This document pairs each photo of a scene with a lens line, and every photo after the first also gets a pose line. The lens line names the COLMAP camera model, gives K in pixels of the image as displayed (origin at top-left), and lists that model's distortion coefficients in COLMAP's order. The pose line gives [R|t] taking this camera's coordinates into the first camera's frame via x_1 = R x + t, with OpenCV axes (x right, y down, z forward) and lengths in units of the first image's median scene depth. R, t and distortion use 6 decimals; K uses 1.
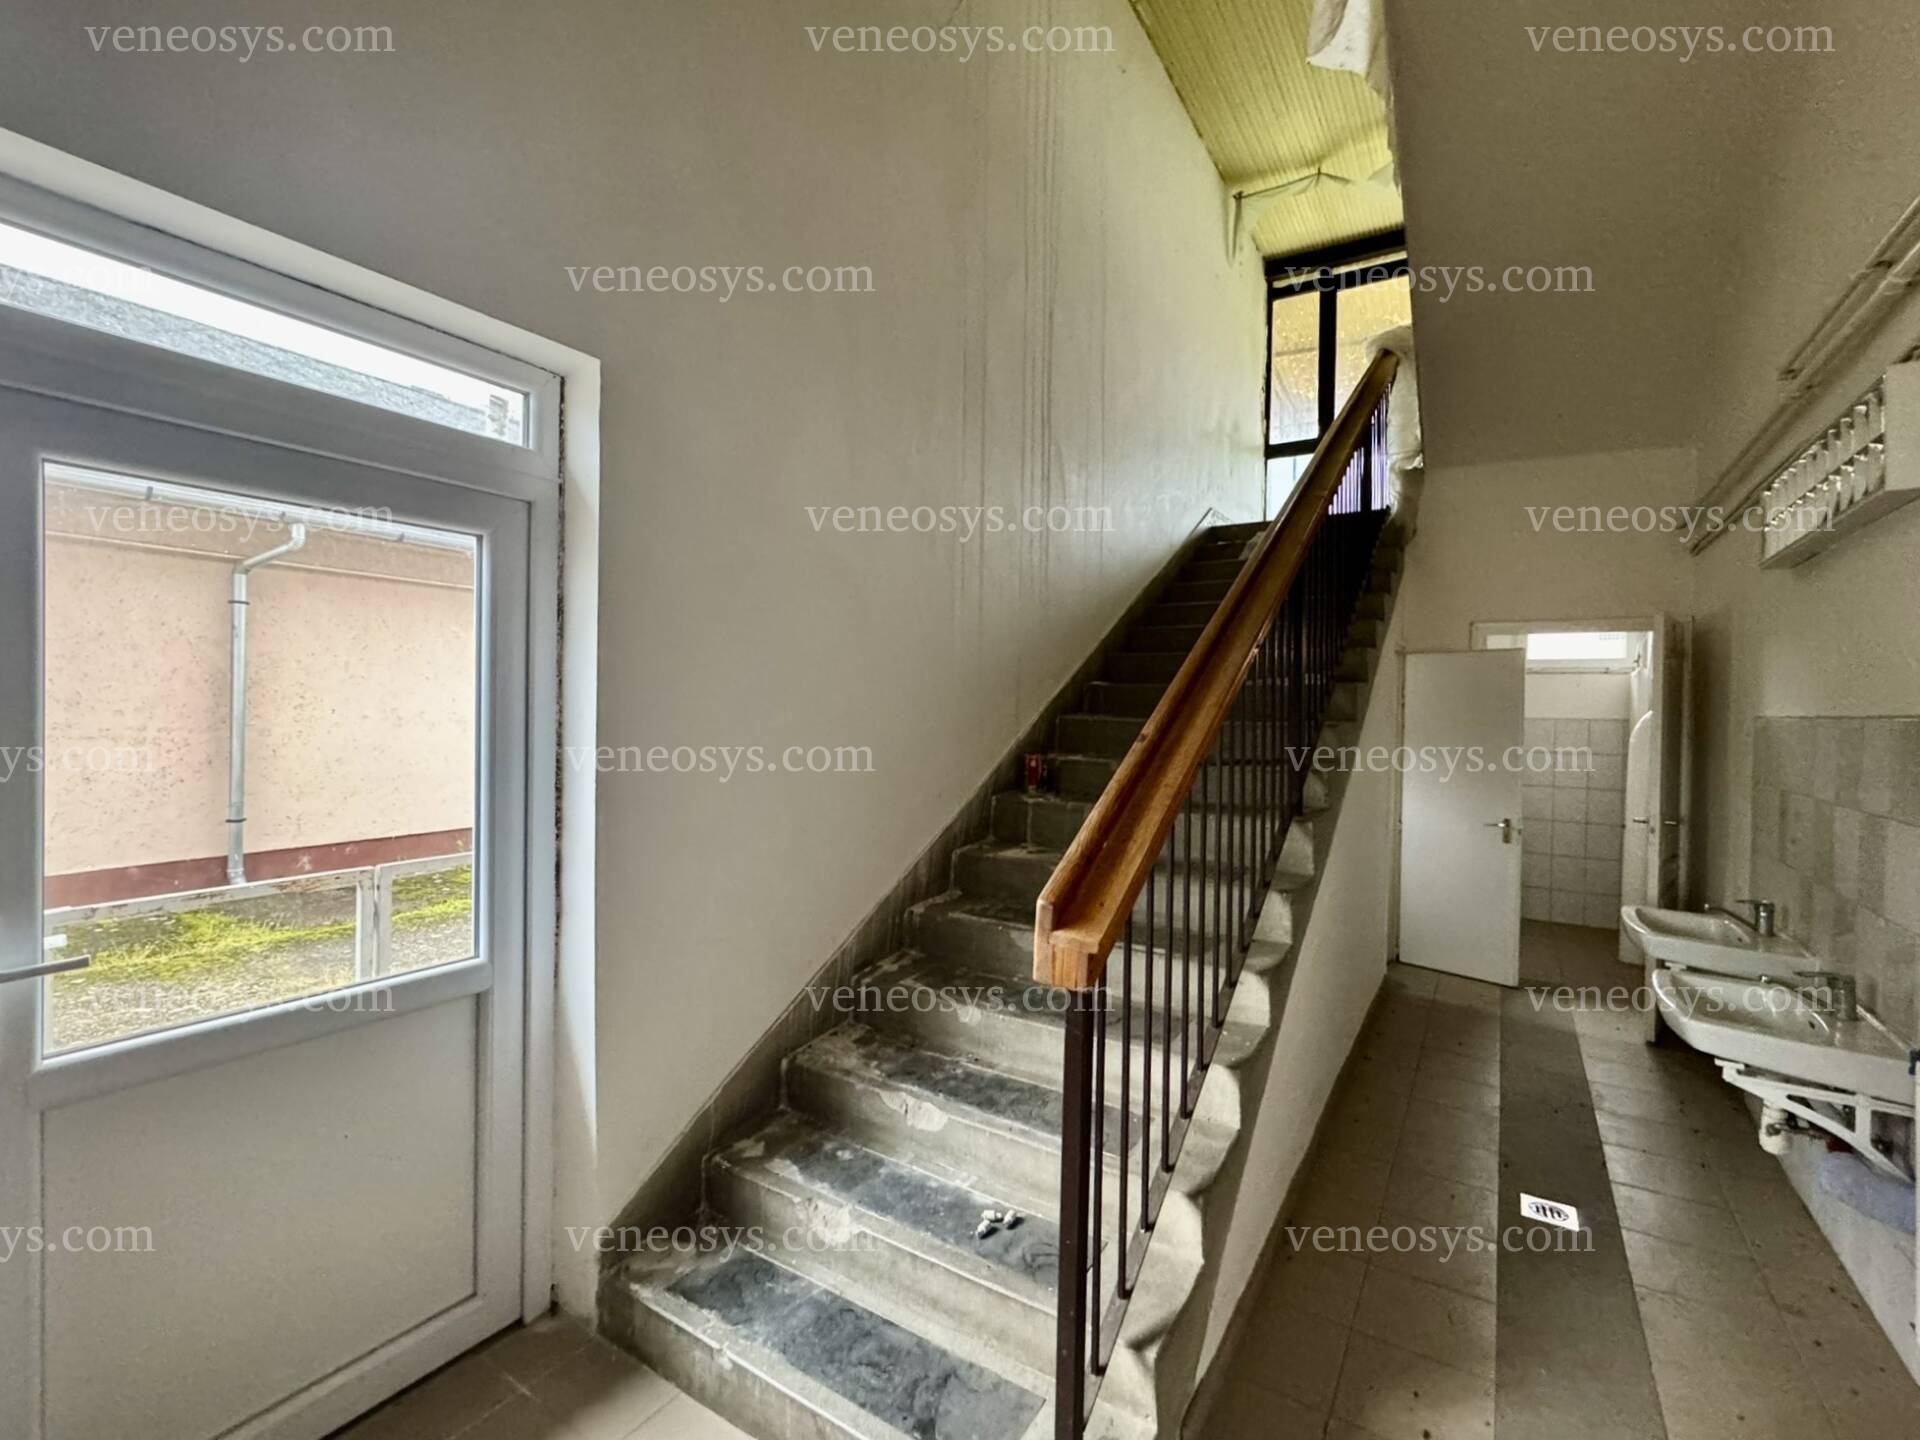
lens RADIAL K [[851.8, 0, 964.2], [0, 851.8, 717.1], [0, 0, 1]] dist [-0.000460, 0.000325]
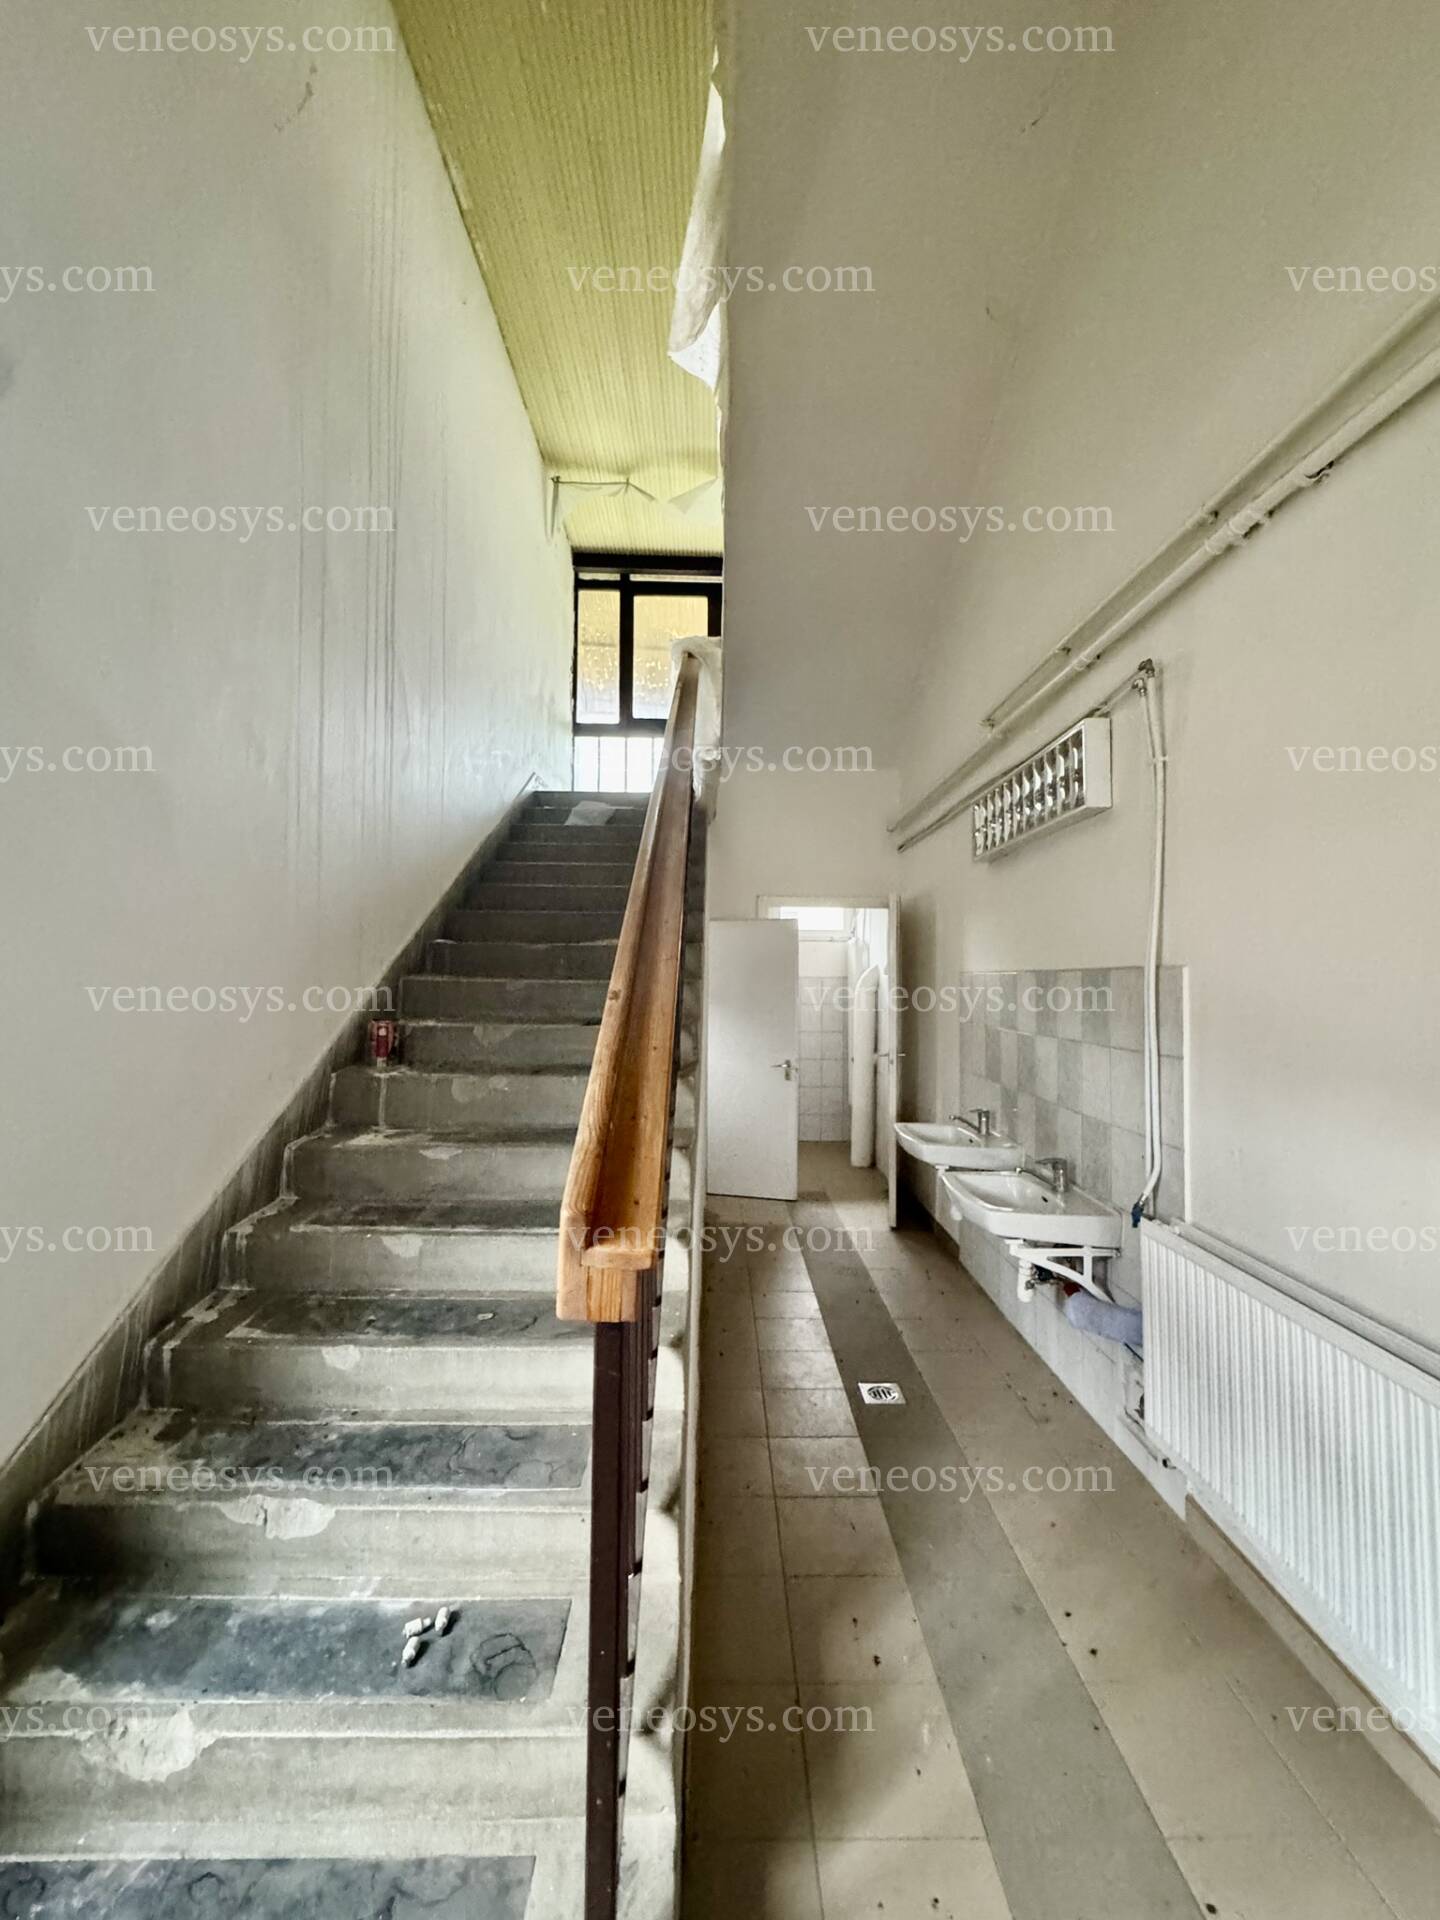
lens RADIAL K [[800.7, 0, 720.0], [0, 800.7, 960.0], [0, 0, 1]] dist [-0.001065, 0.000297]
pose [[0.835829, 0.002719, 0.548984, -0.106075], [0.011903, 0.999663, -0.023073, 0.006324], [-0.548861, 0.025820, 0.835515, 0.184490]]
